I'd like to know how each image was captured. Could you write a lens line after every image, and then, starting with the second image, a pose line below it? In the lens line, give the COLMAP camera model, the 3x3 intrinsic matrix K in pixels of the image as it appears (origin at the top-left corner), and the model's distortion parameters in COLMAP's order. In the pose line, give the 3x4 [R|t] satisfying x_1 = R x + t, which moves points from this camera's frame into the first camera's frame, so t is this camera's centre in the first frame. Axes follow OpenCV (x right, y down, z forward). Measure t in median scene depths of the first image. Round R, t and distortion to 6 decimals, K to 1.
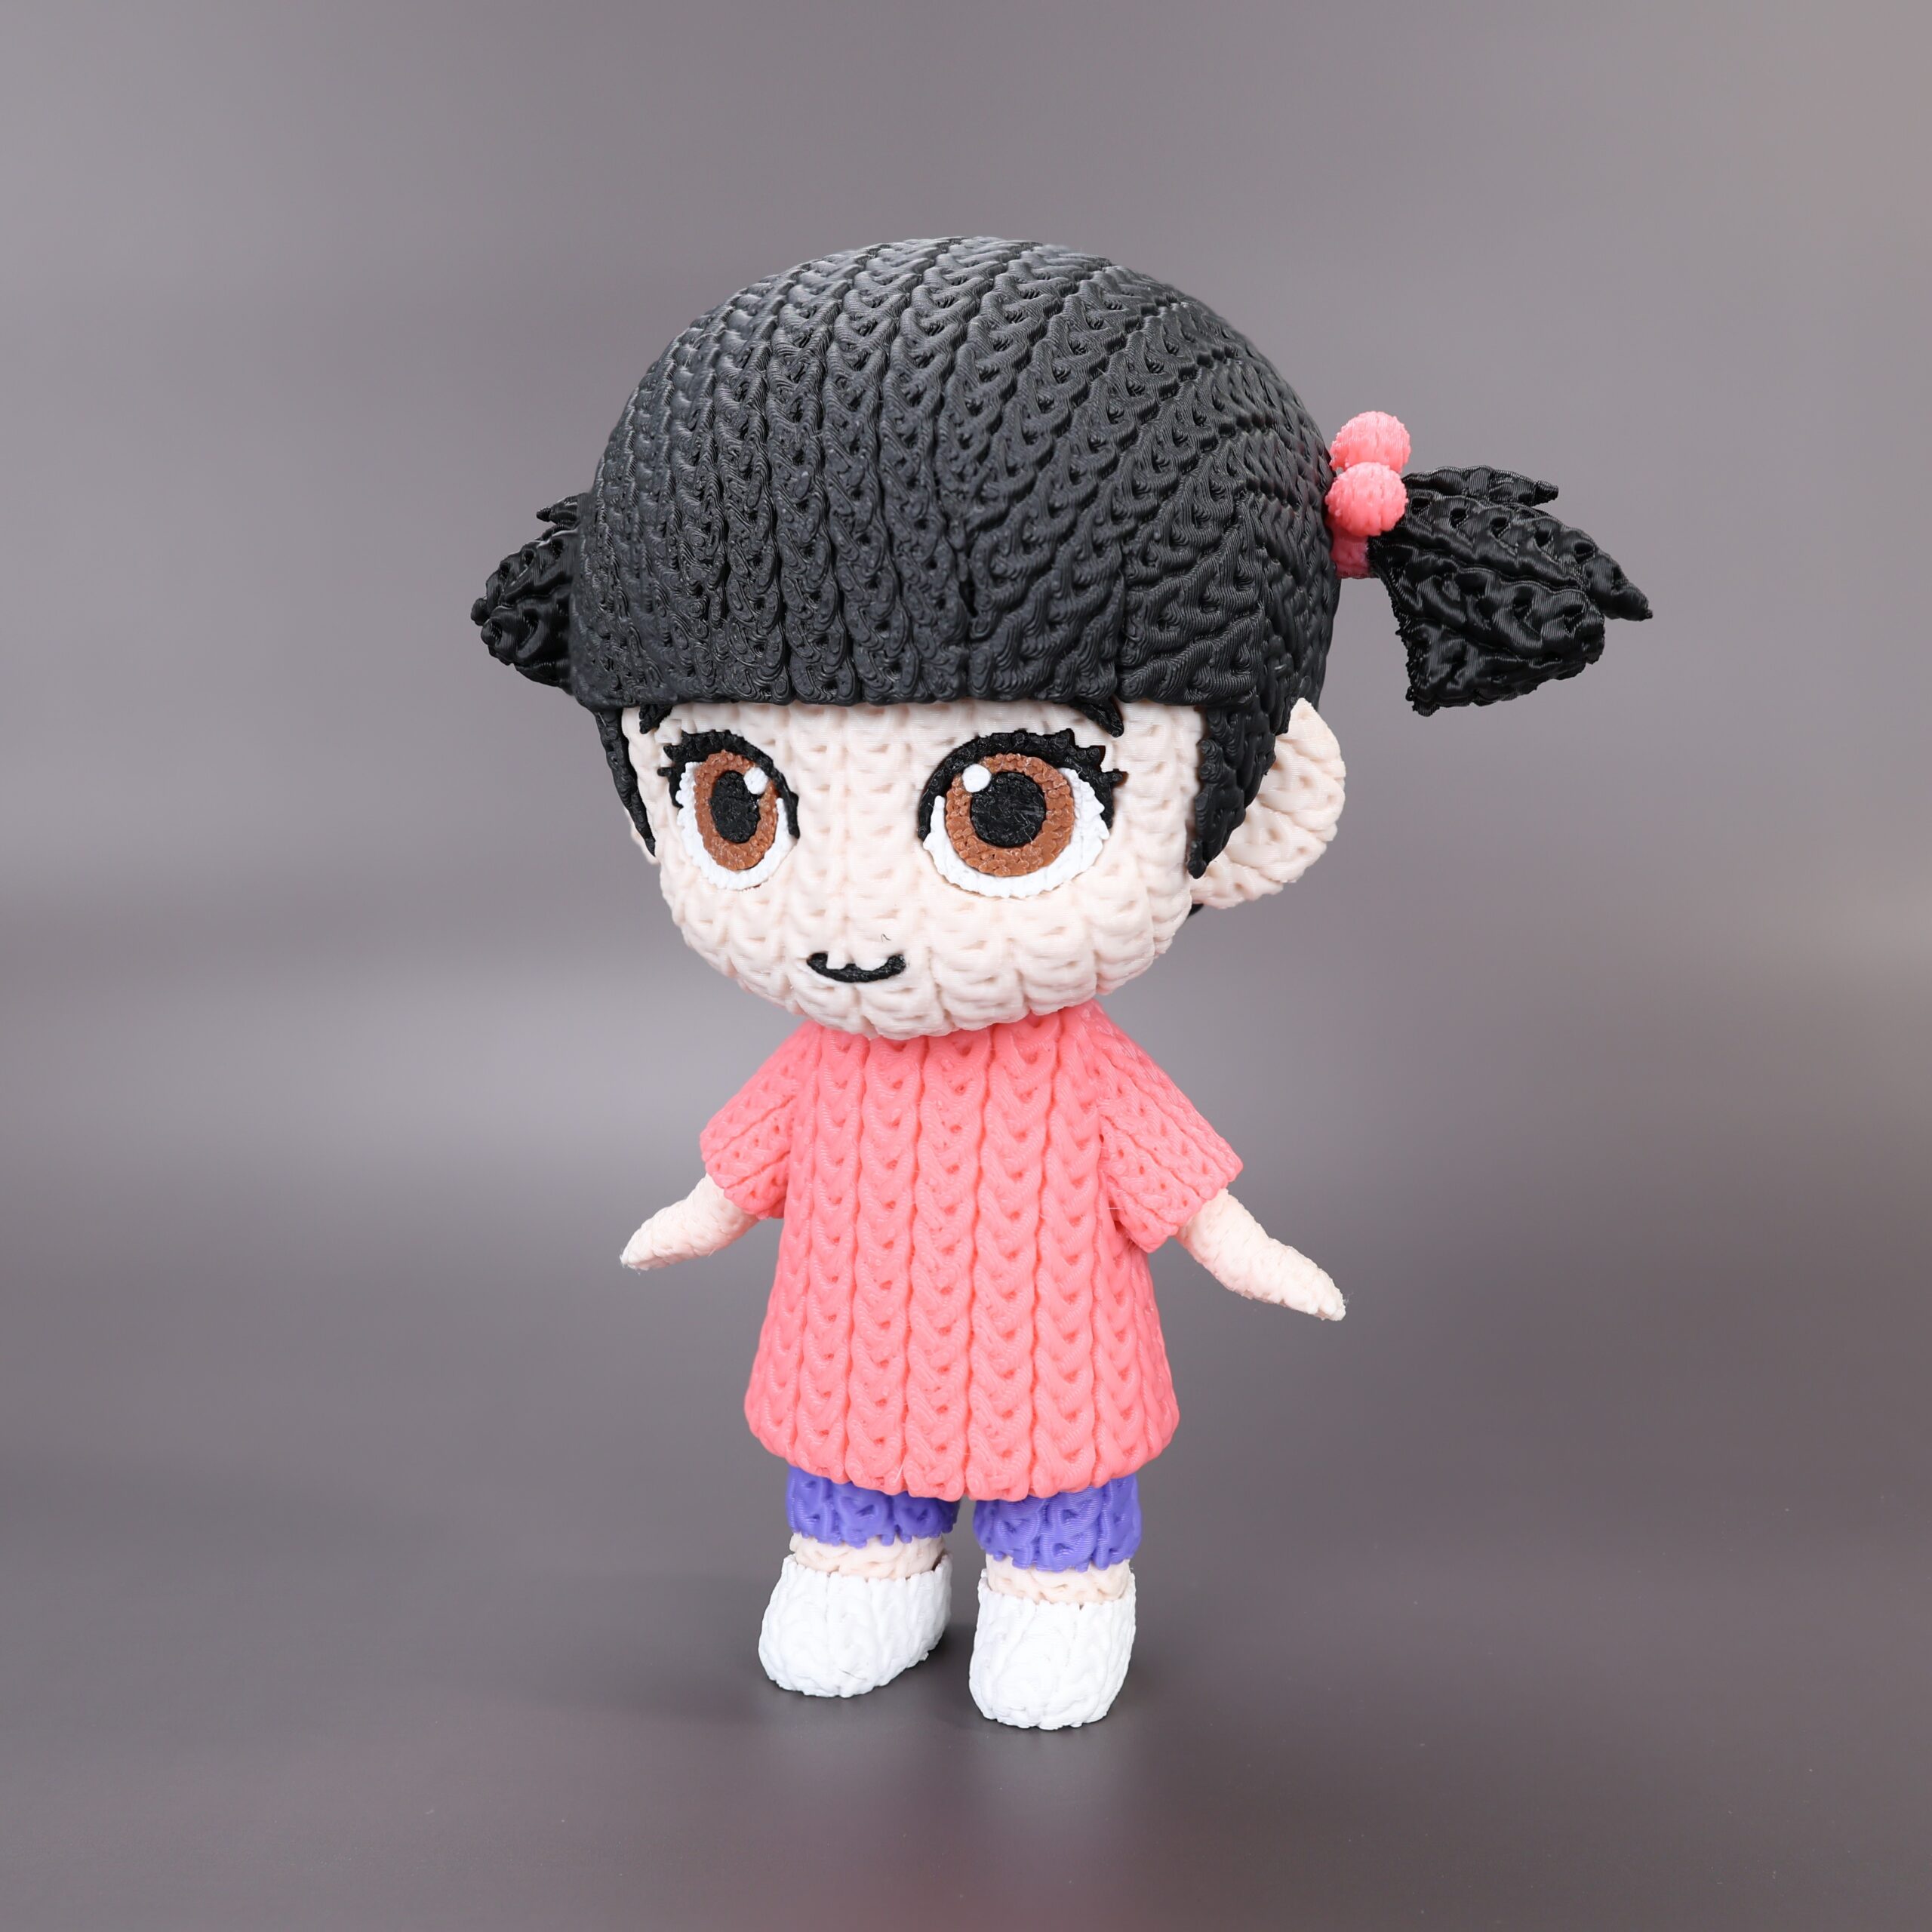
lens RADIAL K [[2093.7, 0, 966.0], [0, 2093.7, 966.0], [0, 0, 1]] dist [0.002466, -0.009472]
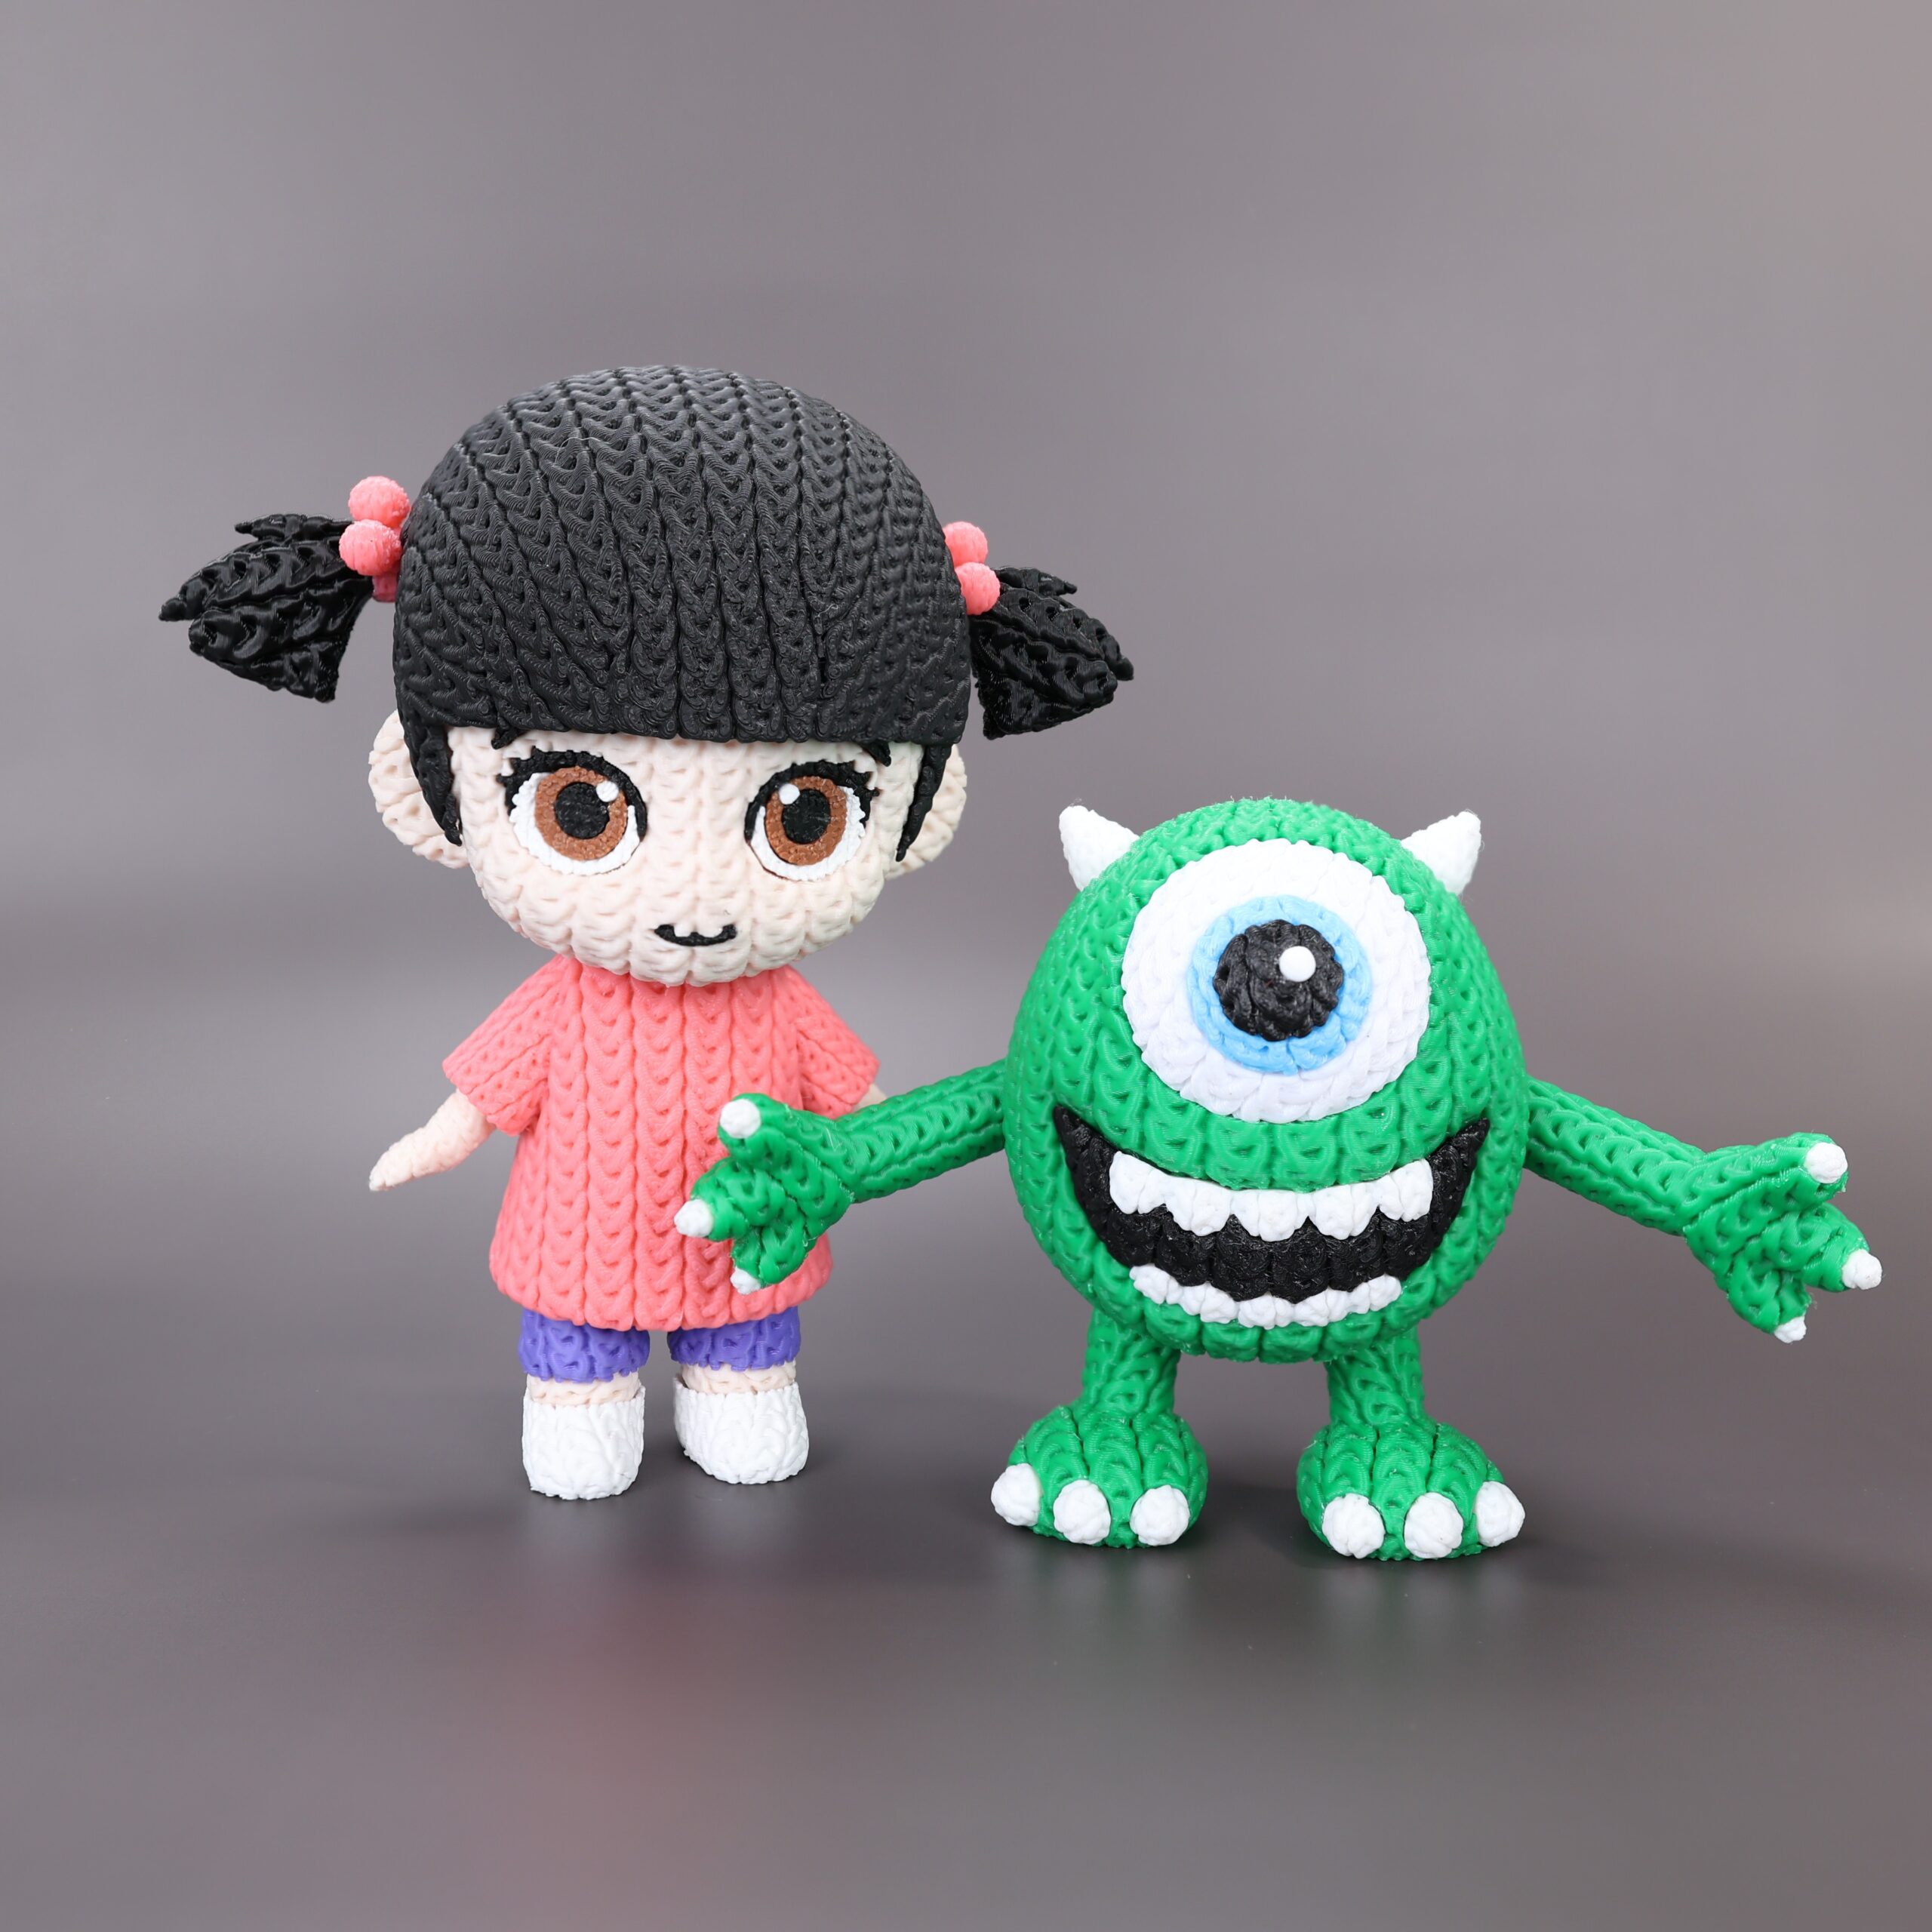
lens RADIAL K [[2093.7, 0, 966.0], [0, 2093.7, 966.0], [0, 0, 1]] dist [0.002466, -0.009472]
pose [[0.835918, -0.042664, 0.547193, -0.626656], [0.009153, 0.997919, 0.063824, -0.061758], [-0.548778, -0.048343, 0.834569, -0.197860]]
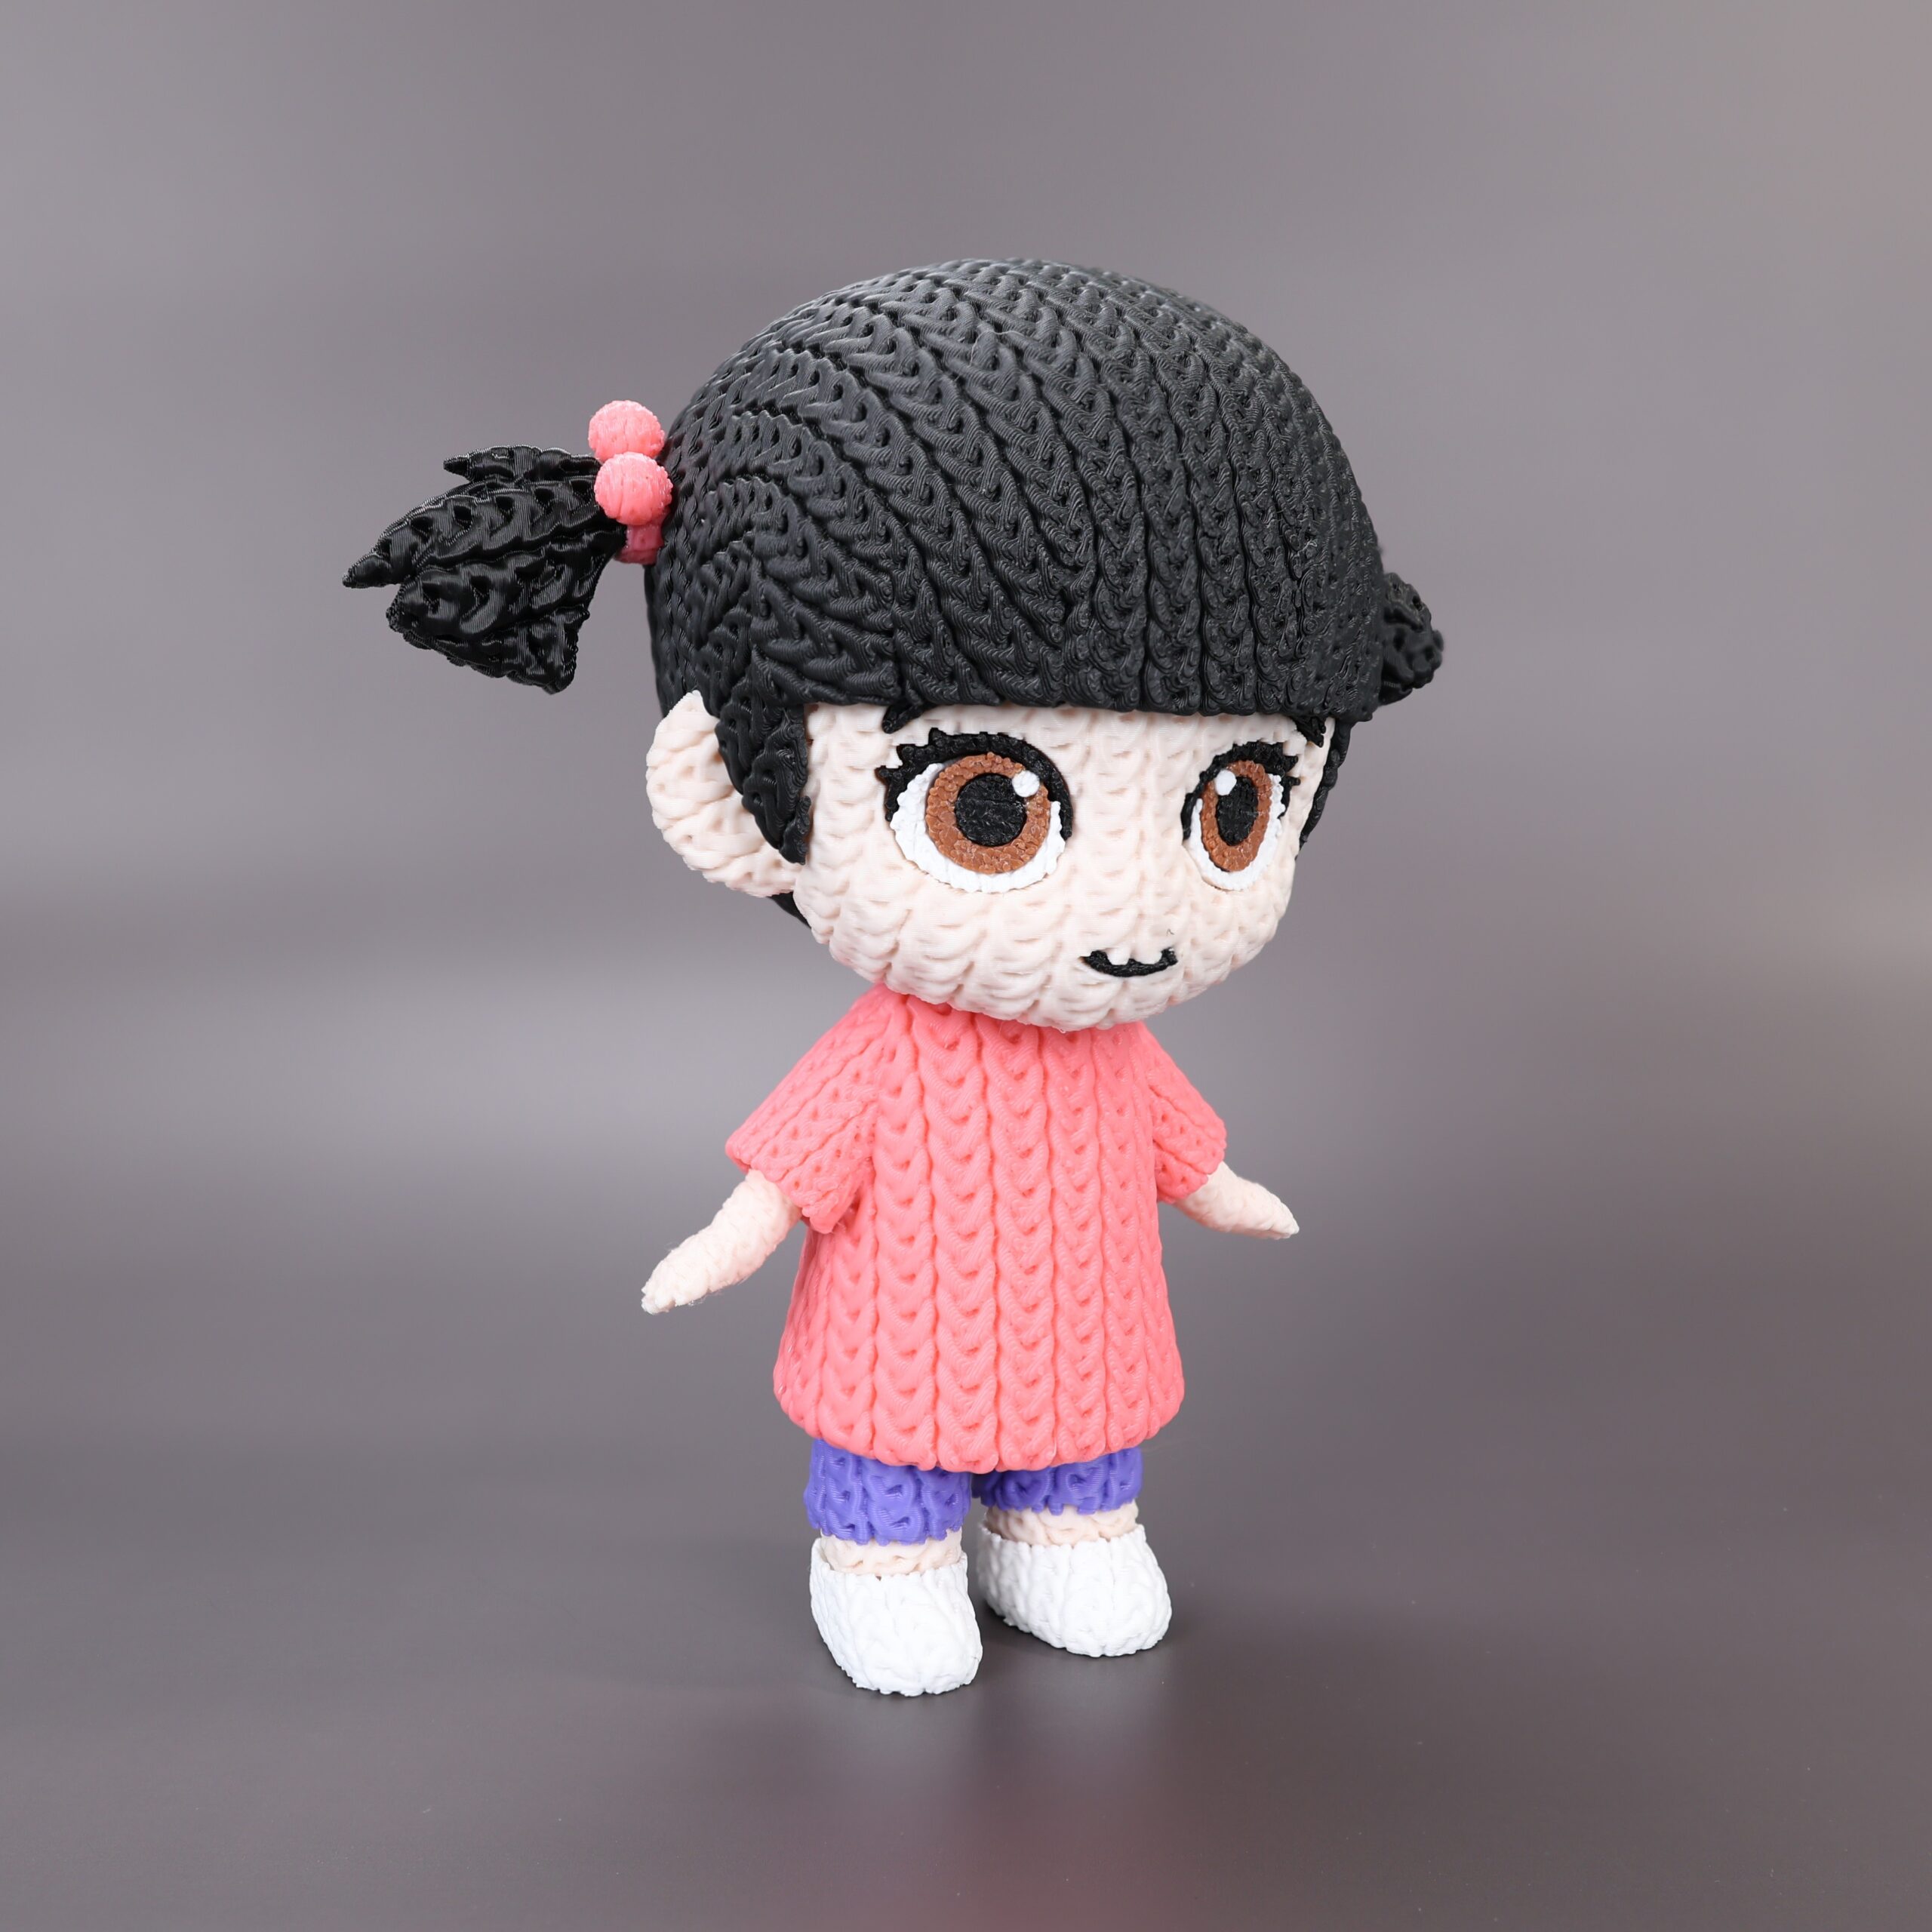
lens RADIAL K [[2093.7, 0, 966.0], [0, 2093.7, 966.0], [0, 0, 1]] dist [0.002466, -0.009472]
pose [[0.703976, -0.061052, 0.707595, -0.841739], [0.050398, 0.998081, 0.035975, -0.038872], [-0.708433, 0.010336, 0.705702, 0.313269]]
